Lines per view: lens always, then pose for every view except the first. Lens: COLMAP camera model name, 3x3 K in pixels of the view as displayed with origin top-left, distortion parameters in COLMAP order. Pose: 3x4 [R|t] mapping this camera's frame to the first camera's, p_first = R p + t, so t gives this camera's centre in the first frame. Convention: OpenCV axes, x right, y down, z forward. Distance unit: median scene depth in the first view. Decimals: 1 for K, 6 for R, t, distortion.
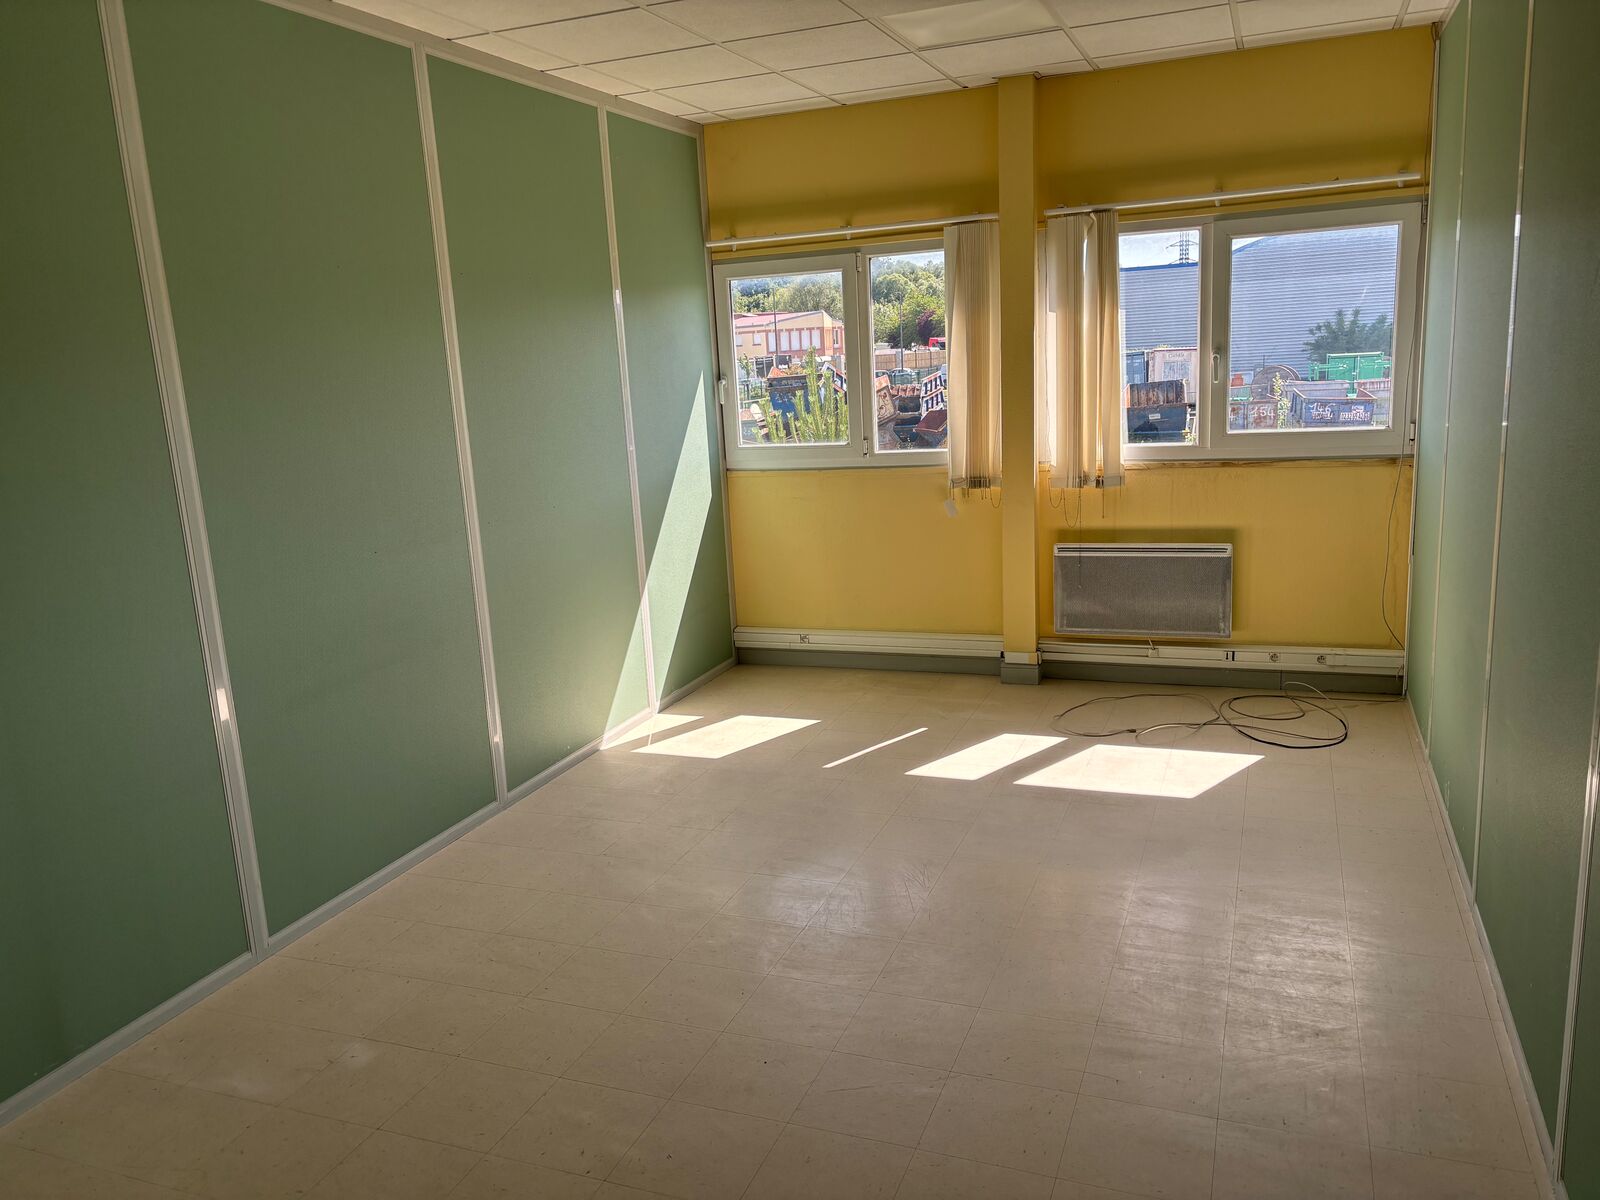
lens RADIAL K [[1201.6, 0, 772.8], [0, 1201.6, 596.9], [0, 0, 1]] dist [0.040151, -0.047304]
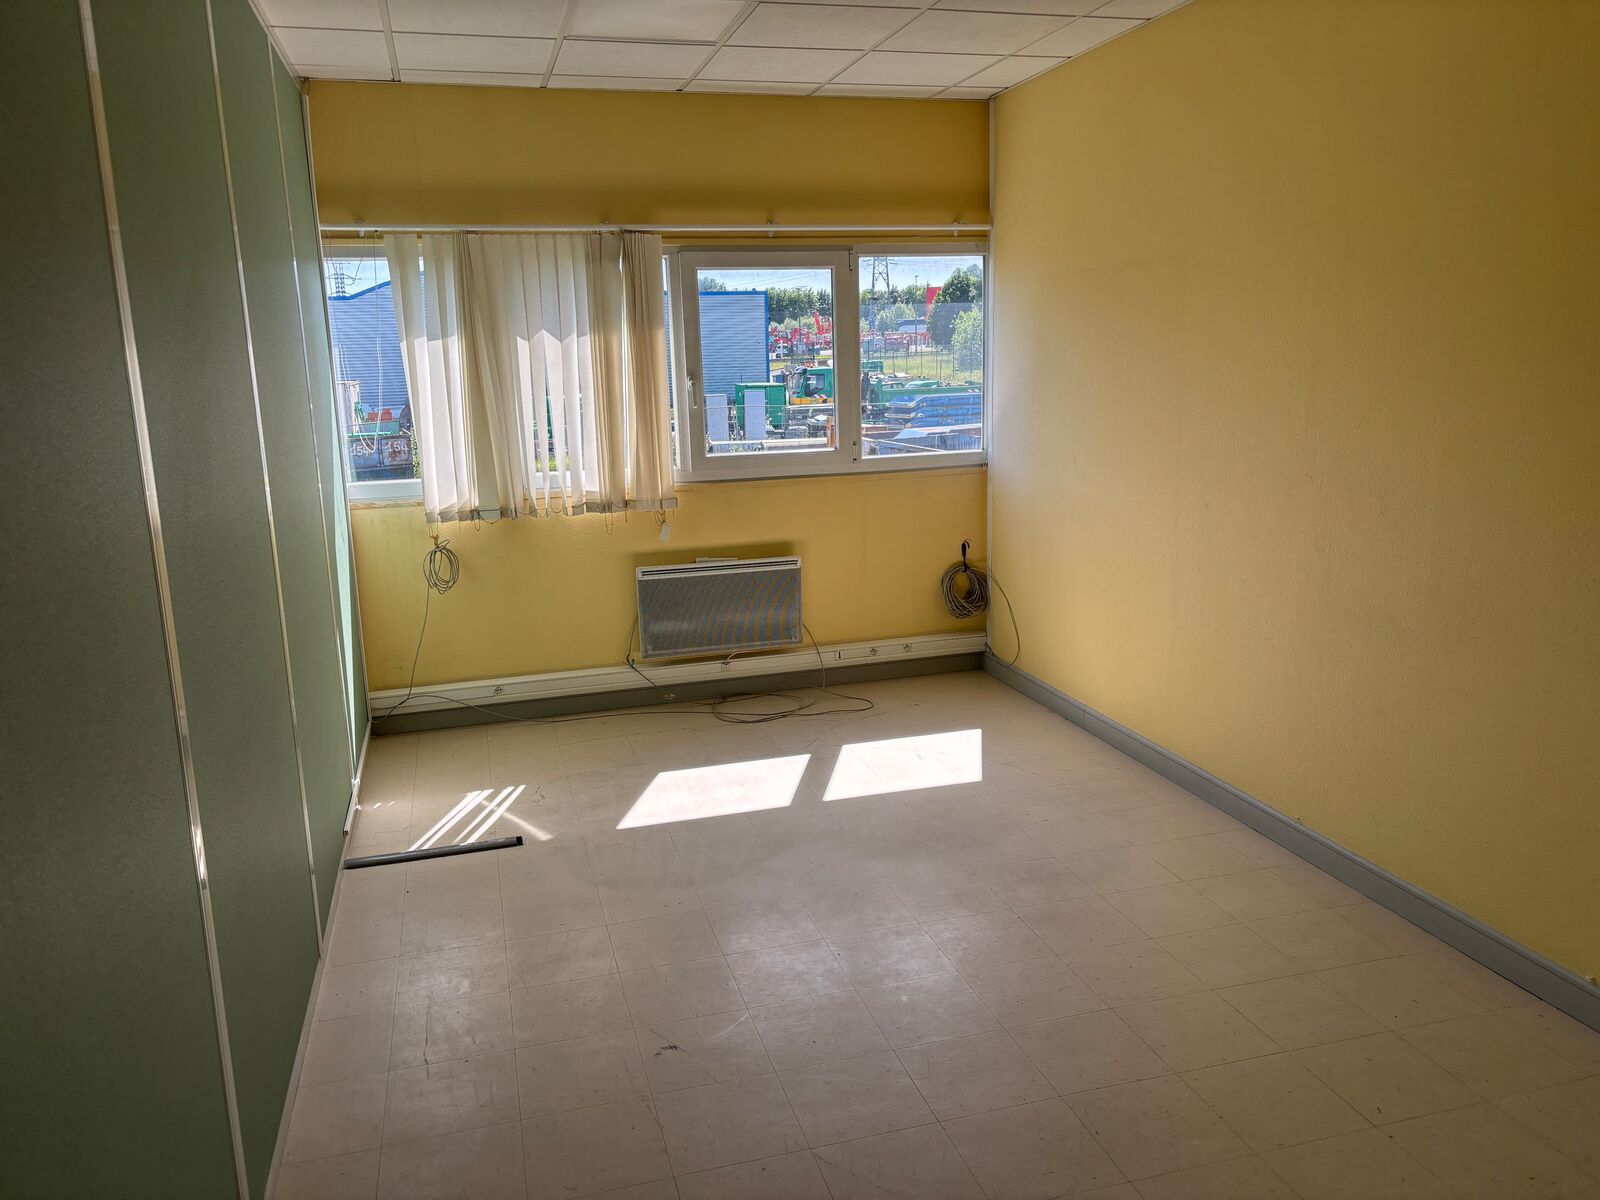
lens RADIAL K [[1243.9, 0, 827.4], [0, 1243.9, 605.2], [0, 0, 1]] dist [0.026886, -0.000293]
pose [[0.782737, -0.094482, 0.615139, -0.298601], [0.110821, 0.993772, 0.011624, -0.009535], [-0.612407, 0.059071, 0.788333, 0.125568]]
